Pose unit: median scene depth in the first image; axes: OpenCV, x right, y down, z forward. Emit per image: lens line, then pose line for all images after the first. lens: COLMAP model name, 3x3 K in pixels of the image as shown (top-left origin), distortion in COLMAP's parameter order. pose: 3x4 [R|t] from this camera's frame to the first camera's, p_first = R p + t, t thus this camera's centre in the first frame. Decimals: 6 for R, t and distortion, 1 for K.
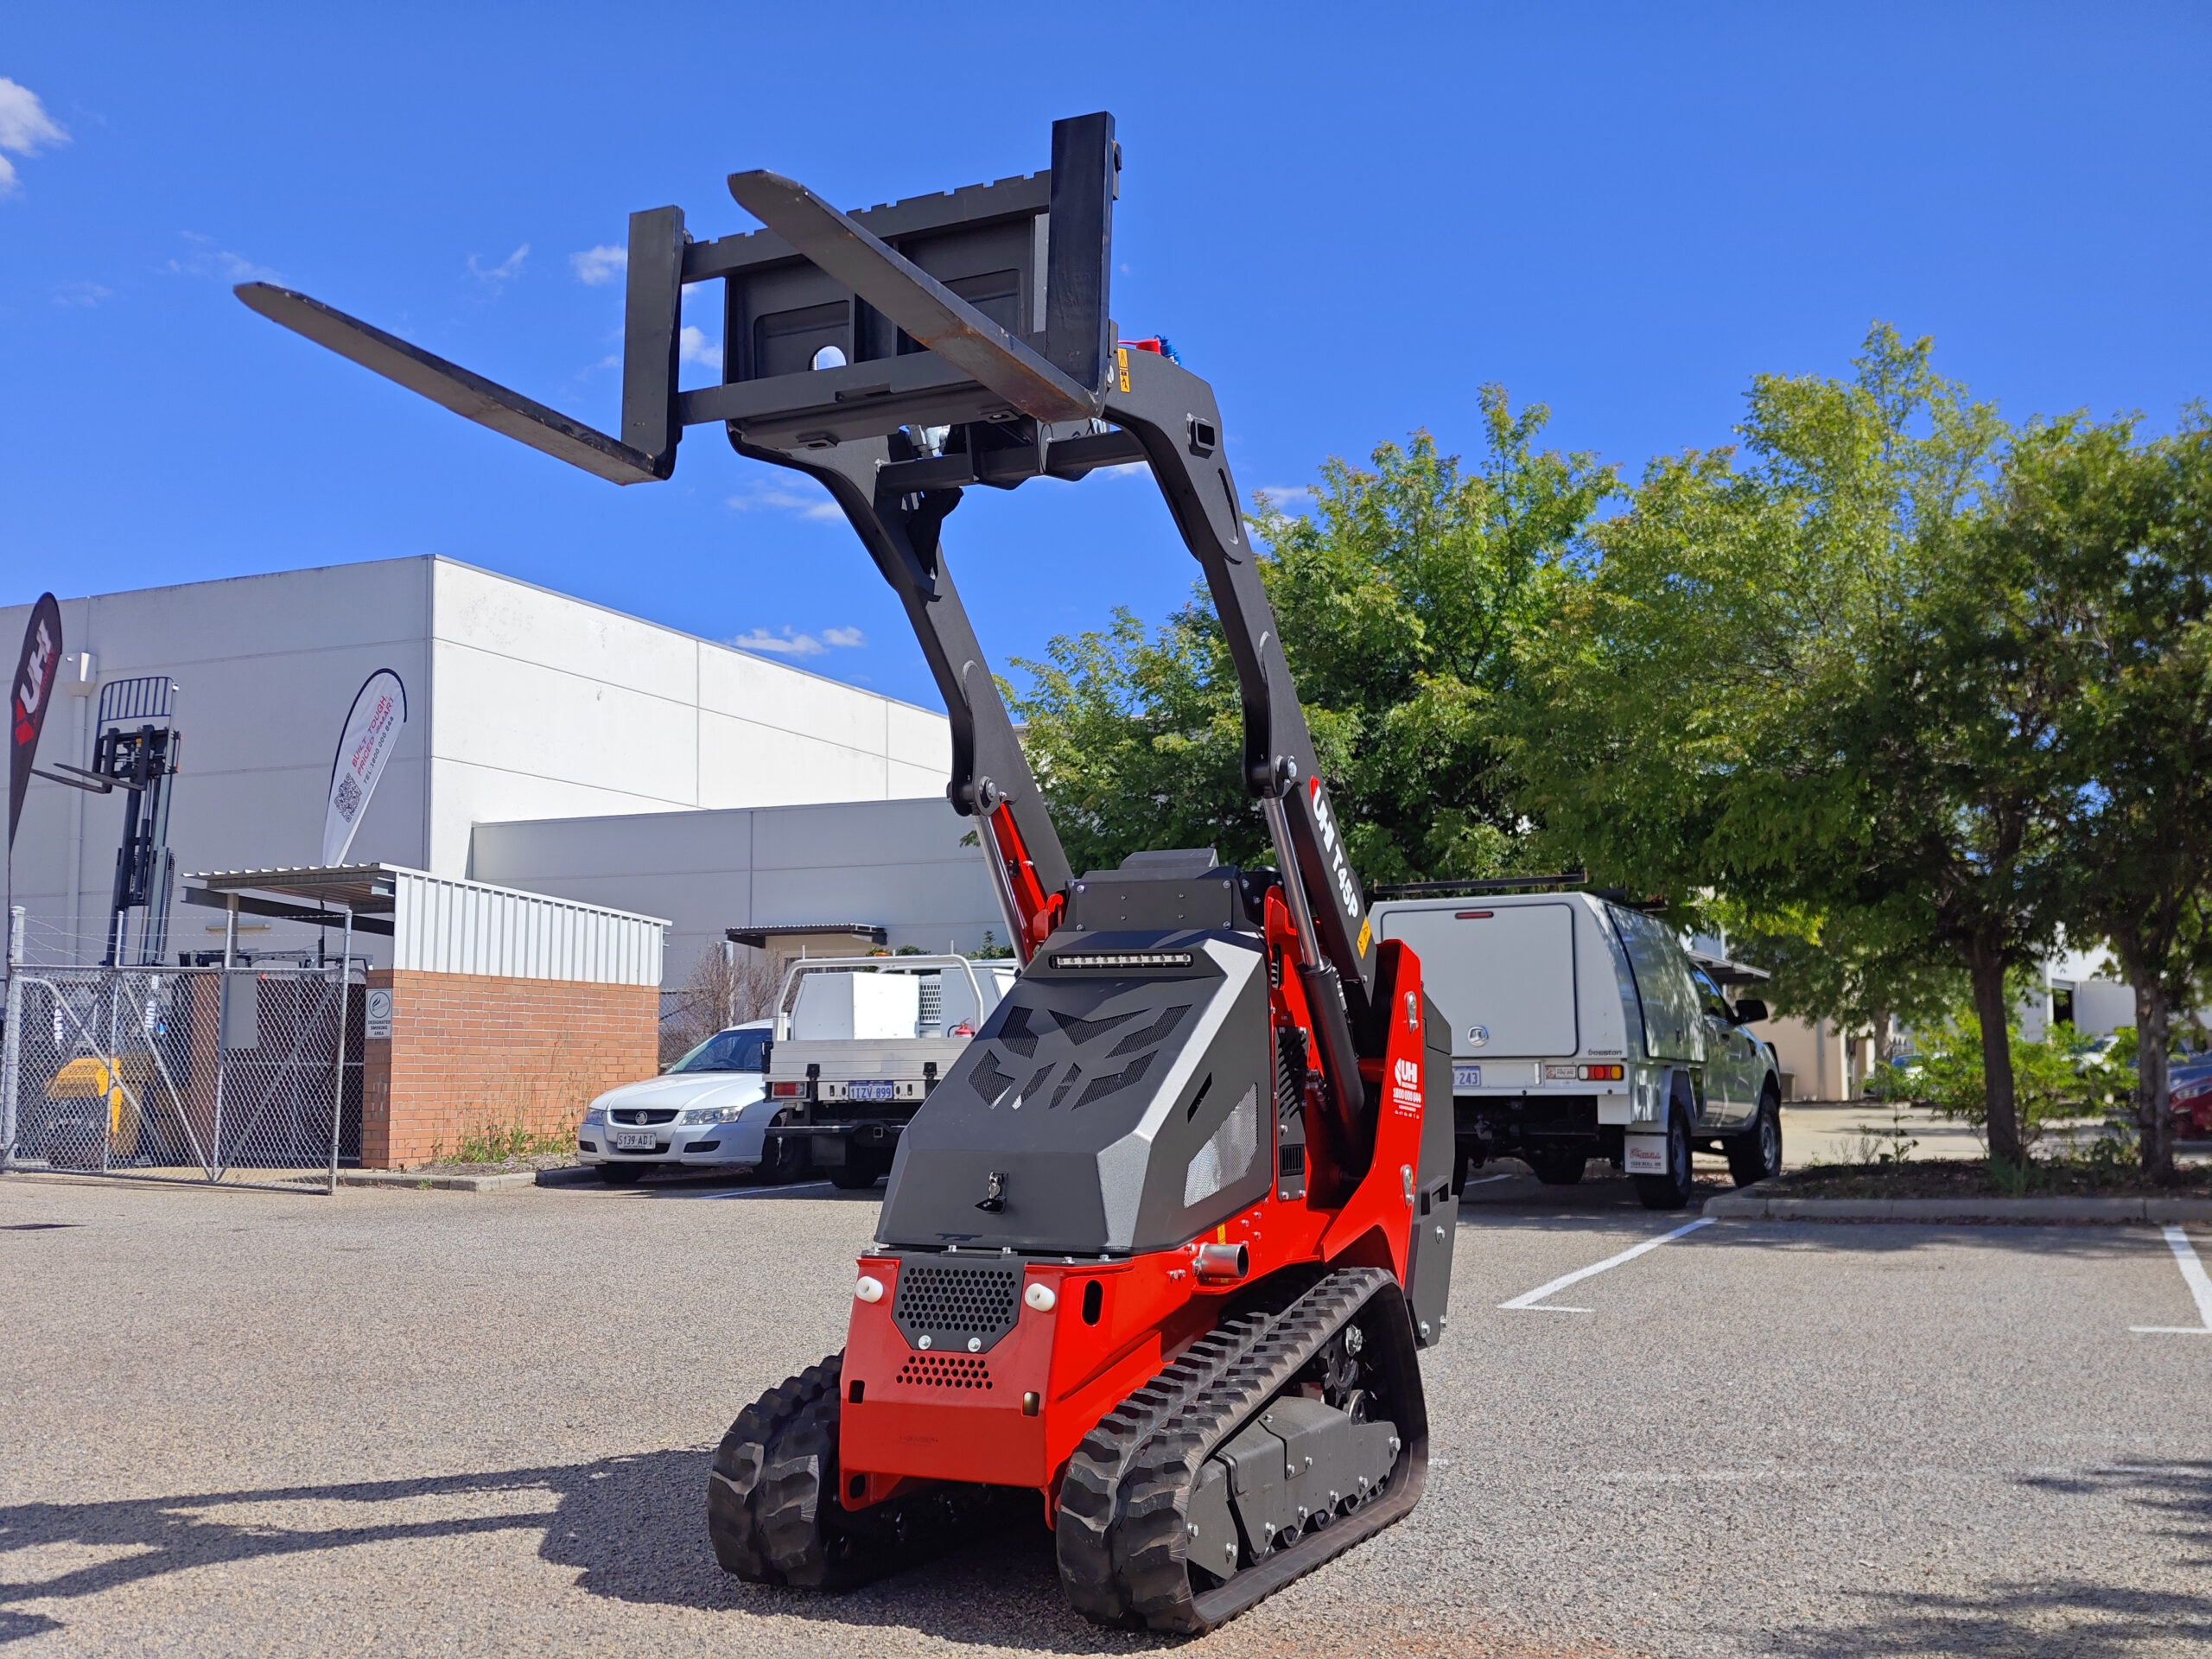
lens RADIAL K [[2225.3, 0, 1032.9], [0, 2225.3, 891.8], [0, 0, 1]] dist [0.254736, -0.832484]
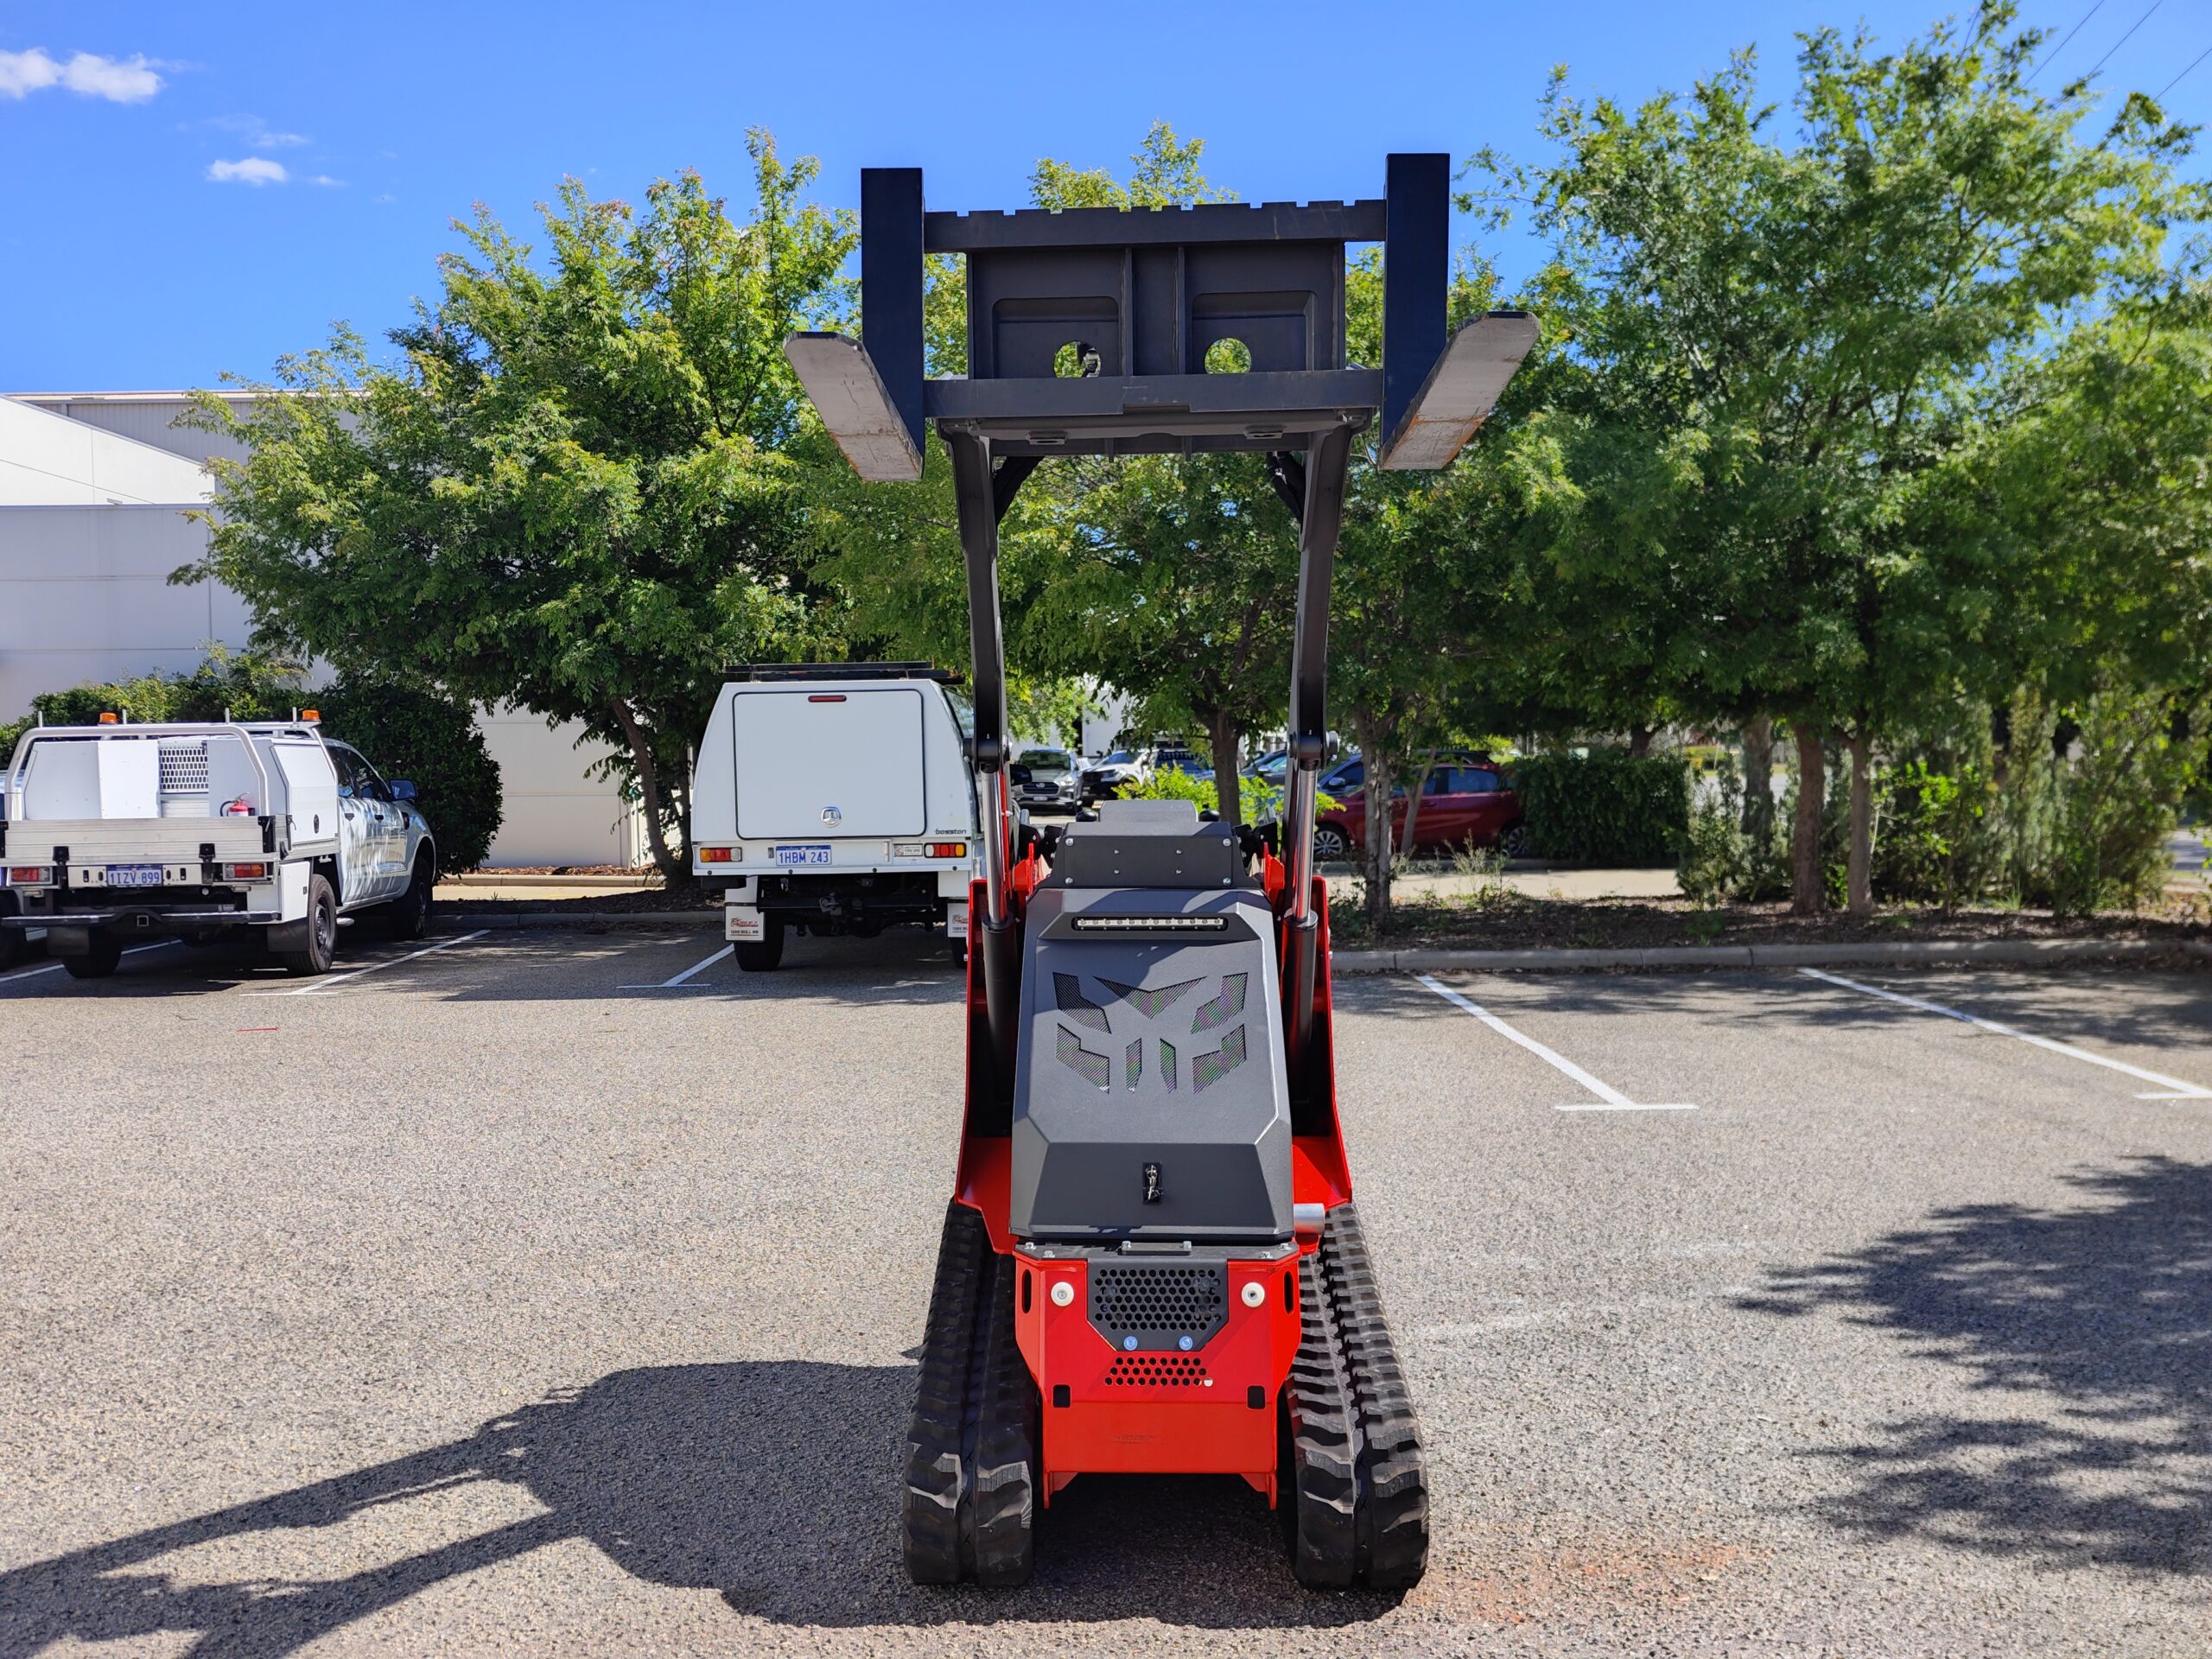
lens RADIAL K [[2225.3, 0, 1032.9], [0, 2225.3, 891.8], [0, 0, 1]] dist [0.254736, -0.832484]
pose [[0.910418, -0.031820, 0.412465, -0.143412], [-0.024570, 0.991118, 0.130694, -0.038542], [-0.412960, -0.129121, 0.901550, 0.035368]]
